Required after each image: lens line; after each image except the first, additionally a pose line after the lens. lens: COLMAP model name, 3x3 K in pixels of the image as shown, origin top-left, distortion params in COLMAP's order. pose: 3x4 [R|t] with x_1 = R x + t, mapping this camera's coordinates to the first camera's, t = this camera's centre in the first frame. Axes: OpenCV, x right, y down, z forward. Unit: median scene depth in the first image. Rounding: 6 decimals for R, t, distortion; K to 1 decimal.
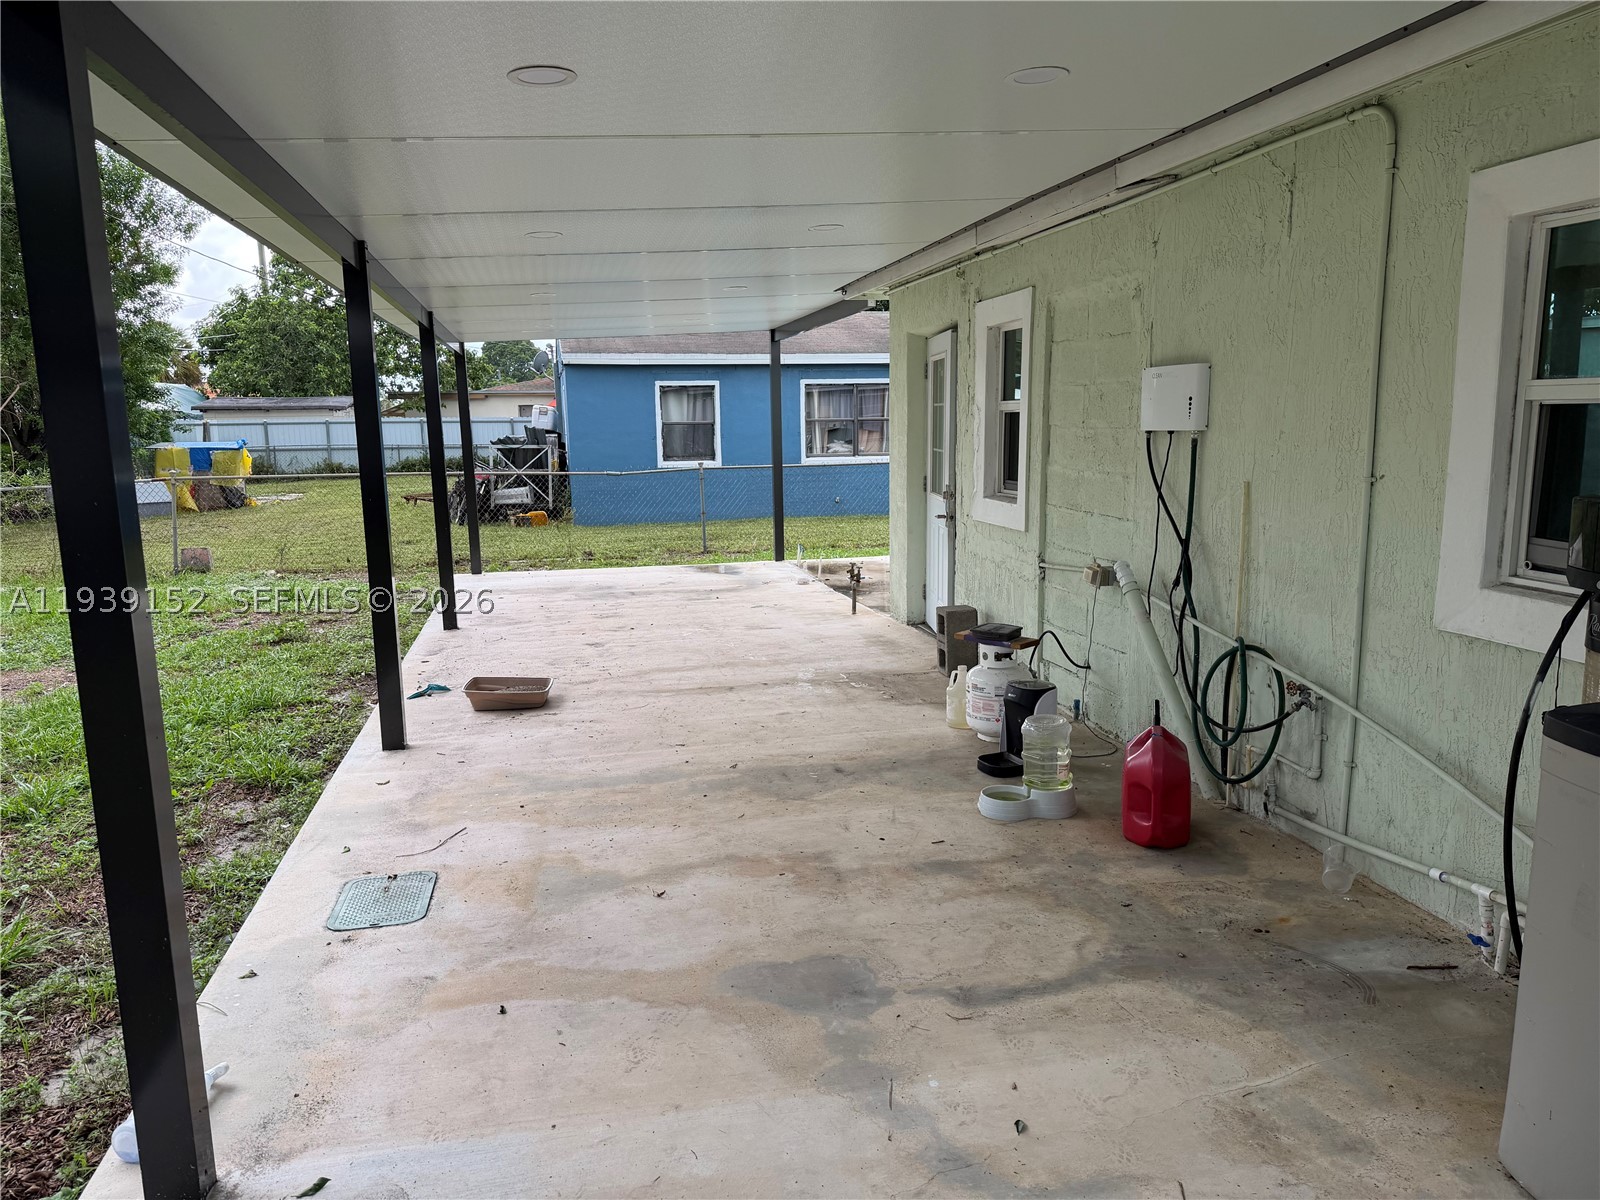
lens RADIAL K [[1133.0, 0, 805.7], [0, 1133.0, 610.1], [0, 0, 1]] dist [0.015693, -0.028670]
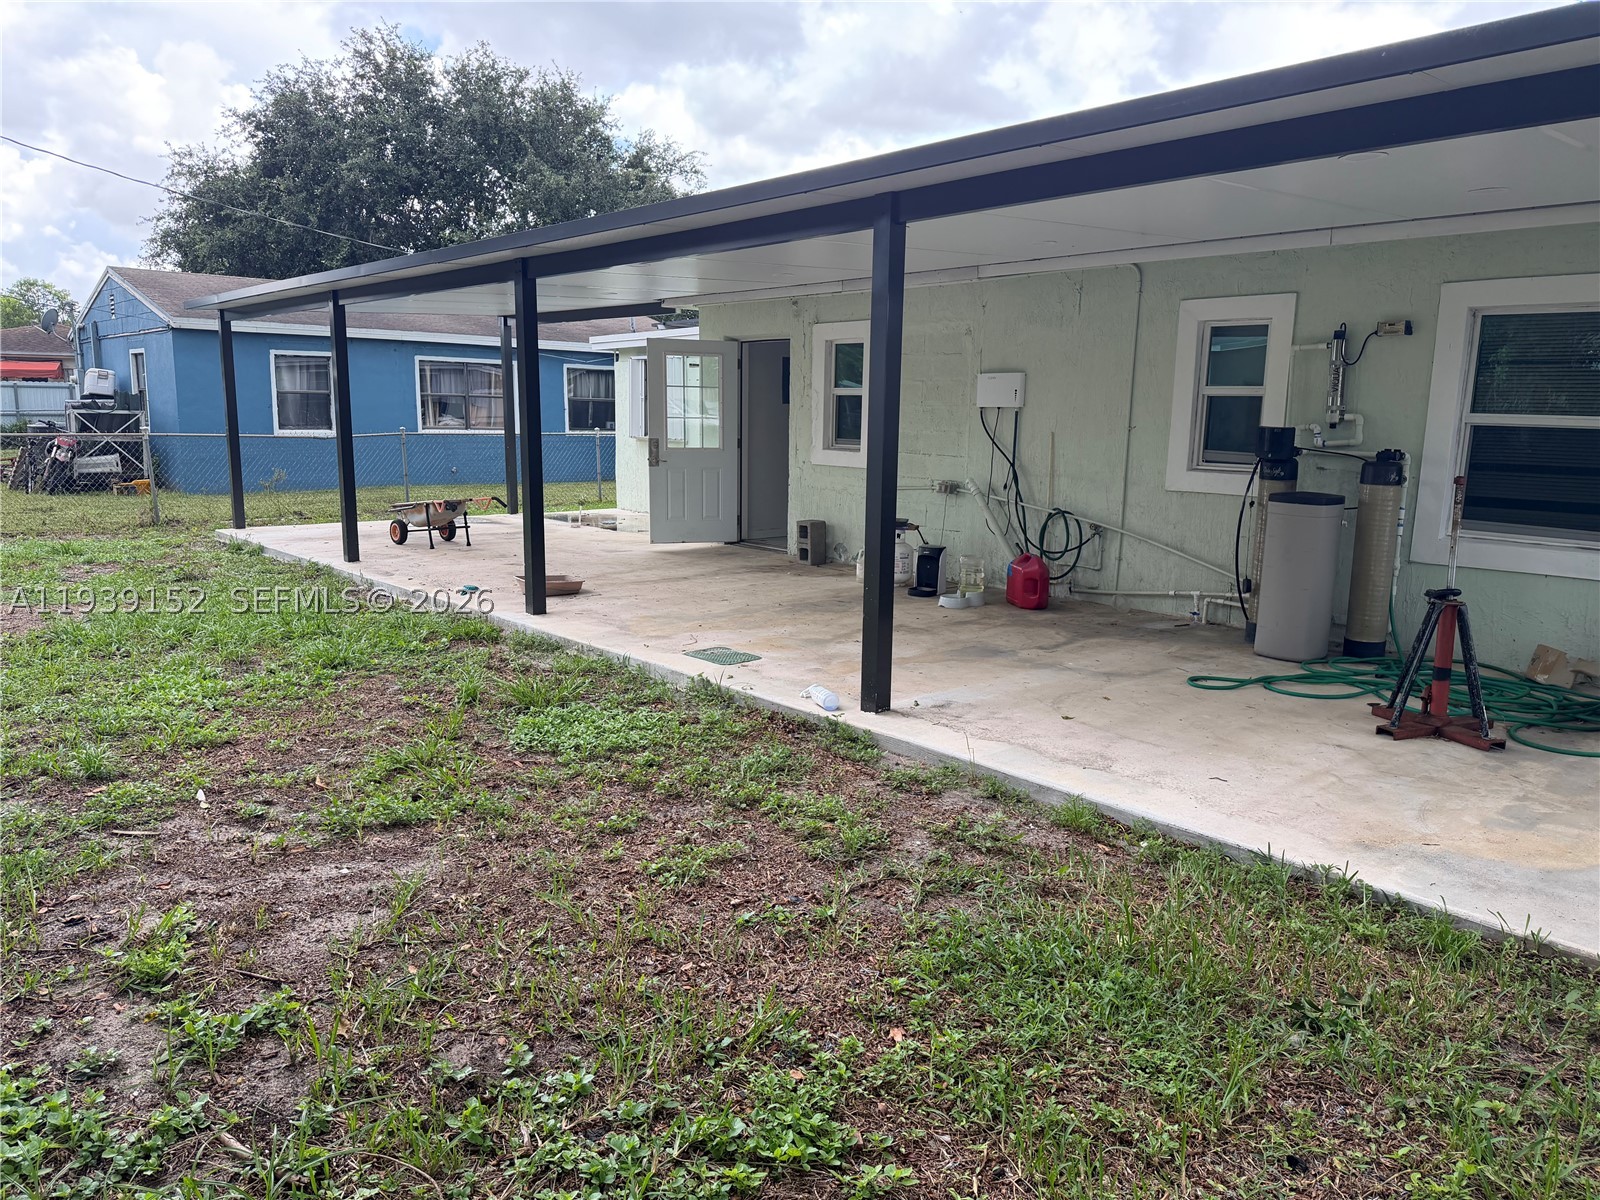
lens RADIAL K [[1135.3, 0, 802.4], [0, 1135.3, 597.3], [0, 0, 1]] dist [0.163584, -0.260231]
pose [[0.881951, -0.052183, 0.468443, -0.879267], [0.052064, 0.998556, 0.013215, 0.117718], [-0.468456, 0.012734, 0.883395, -0.540190]]
